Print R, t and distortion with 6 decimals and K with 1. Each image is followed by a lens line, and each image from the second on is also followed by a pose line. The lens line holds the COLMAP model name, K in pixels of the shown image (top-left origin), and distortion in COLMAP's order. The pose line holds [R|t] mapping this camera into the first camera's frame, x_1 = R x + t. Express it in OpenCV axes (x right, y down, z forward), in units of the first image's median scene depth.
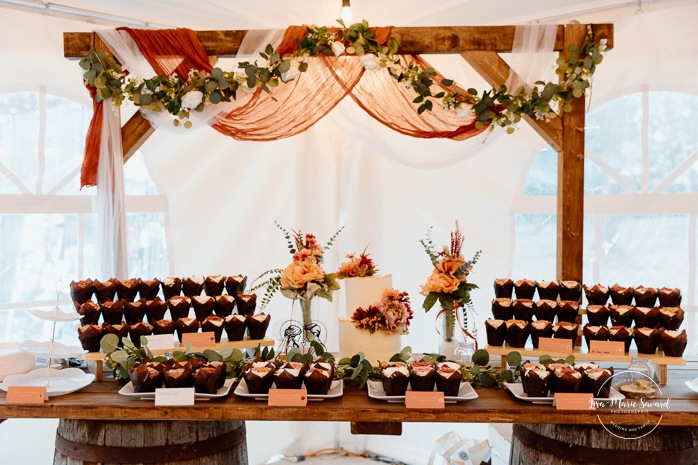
lens RADIAL K [[781.1, 0, 347.0], [0, 781.1, 234.4], [0, 0, 1]] dist [0.007116, 0.000000]
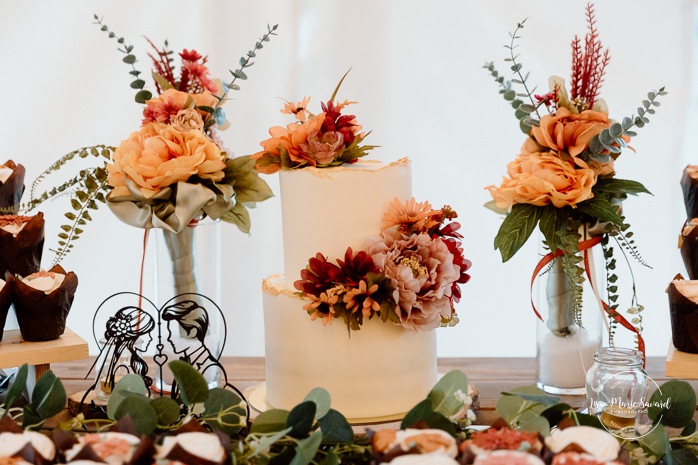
lens RADIAL K [[1343.3, 0, 350.2], [0, 1343.3, 233.8], [0, 0, 1]] dist [-0.027940, 0.000000]
pose [[0.999924, -0.011053, 0.005370, 0.025756], [0.010324, 0.992621, 0.120821, 0.010515], [-0.006665, -0.120756, 0.992660, 0.377433]]
